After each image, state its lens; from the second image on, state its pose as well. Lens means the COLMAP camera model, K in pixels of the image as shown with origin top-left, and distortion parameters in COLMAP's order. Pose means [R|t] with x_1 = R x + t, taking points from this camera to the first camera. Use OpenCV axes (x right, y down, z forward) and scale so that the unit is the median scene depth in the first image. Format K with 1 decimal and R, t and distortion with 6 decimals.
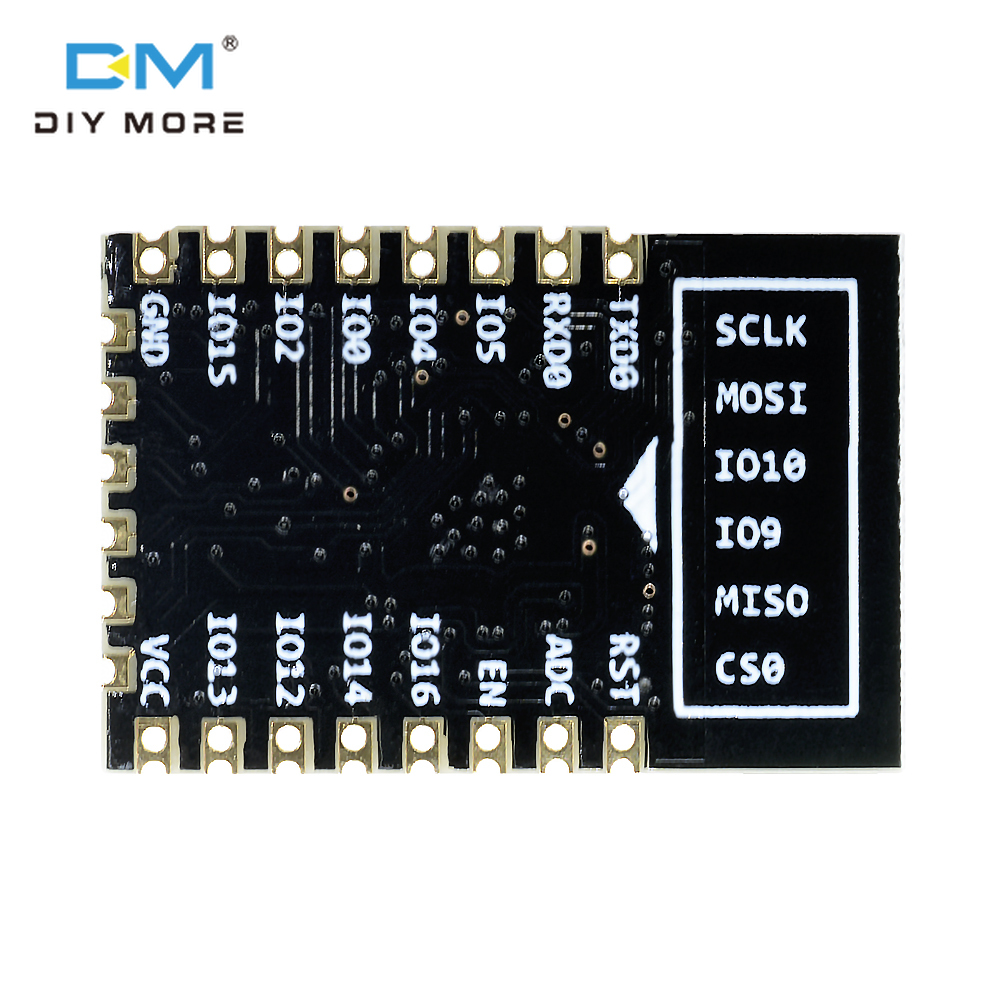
lens RADIAL K [[2974.9, 0, 500.0], [0, 2974.9, 500.0], [0, 0, 1]] dist [0.126425, 0.856698]
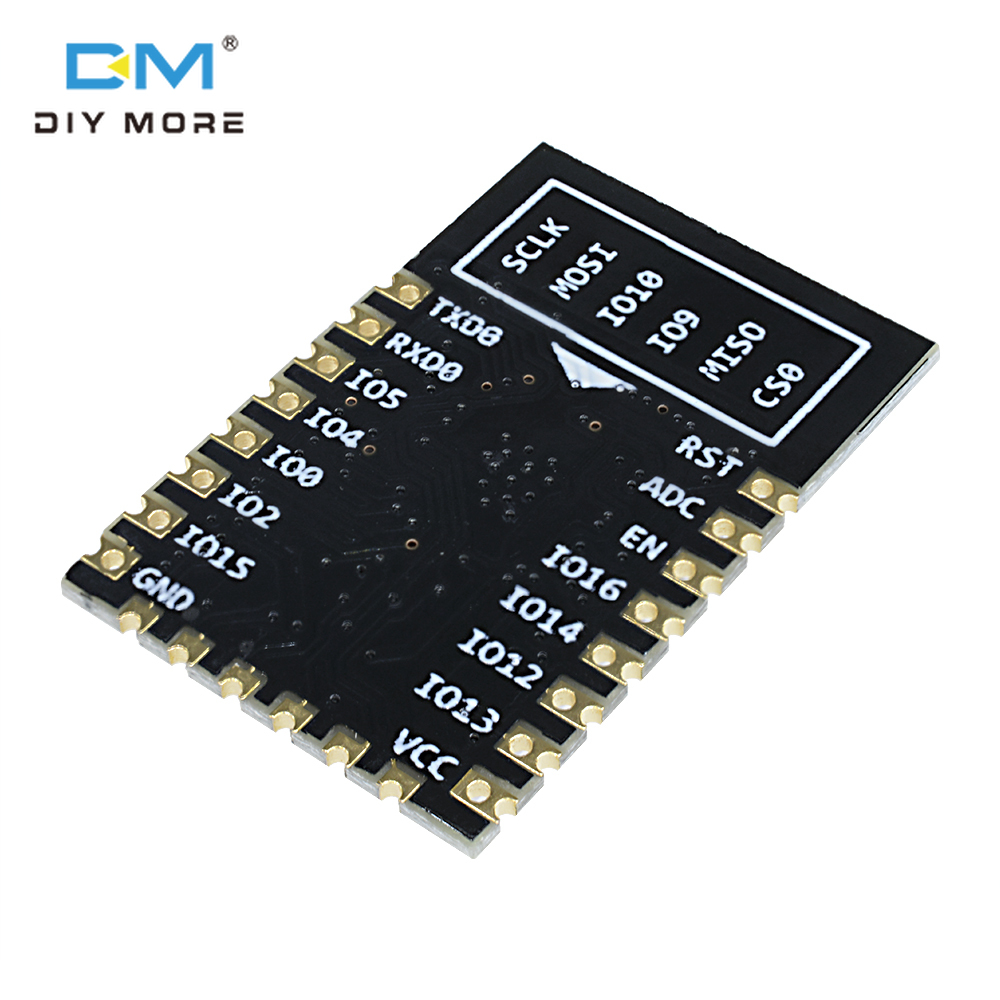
lens RADIAL K [[2974.9, 0, 500.0], [0, 2974.9, 500.0], [0, 0, 1]] dist [0.126425, 0.856698]
pose [[0.623773, -0.616444, 0.480525, -0.512780], [0.781123, 0.470056, -0.410967, 0.434237], [0.027464, 0.631699, 0.774727, 0.200022]]
